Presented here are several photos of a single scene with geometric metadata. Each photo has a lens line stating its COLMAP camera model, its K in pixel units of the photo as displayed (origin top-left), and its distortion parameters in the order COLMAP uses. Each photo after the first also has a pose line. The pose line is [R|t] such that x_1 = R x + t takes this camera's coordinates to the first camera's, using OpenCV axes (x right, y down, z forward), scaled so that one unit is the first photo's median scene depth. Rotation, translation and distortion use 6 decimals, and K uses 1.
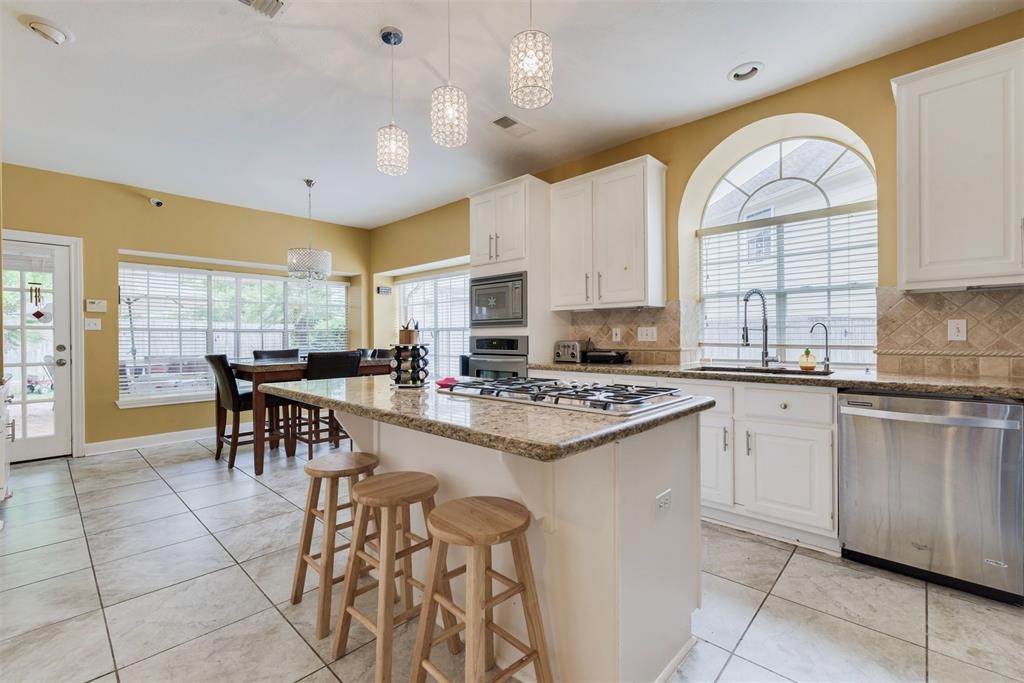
lens RADIAL K [[445.0, 0, 508.2], [0, 445.0, 338.6], [0, 0, 1]] dist [0.000678, -0.000186]
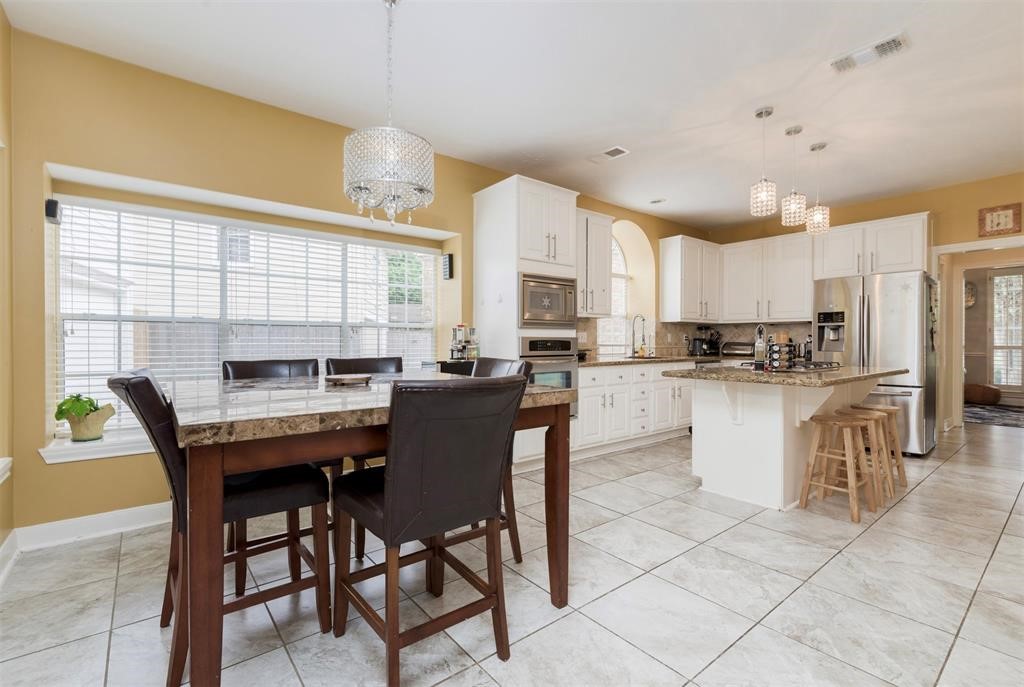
lens RADIAL K [[450.9, 0, 512.0], [0, 450.9, 343.5], [0, 0, 1]] dist [-0.002719, -0.000728]
pose [[0.138112, 0.000489, 0.990416, -0.900592], [0.000412, 1.000000, -0.000551, 0.007682], [-0.990416, 0.000484, 0.138112, 0.825864]]
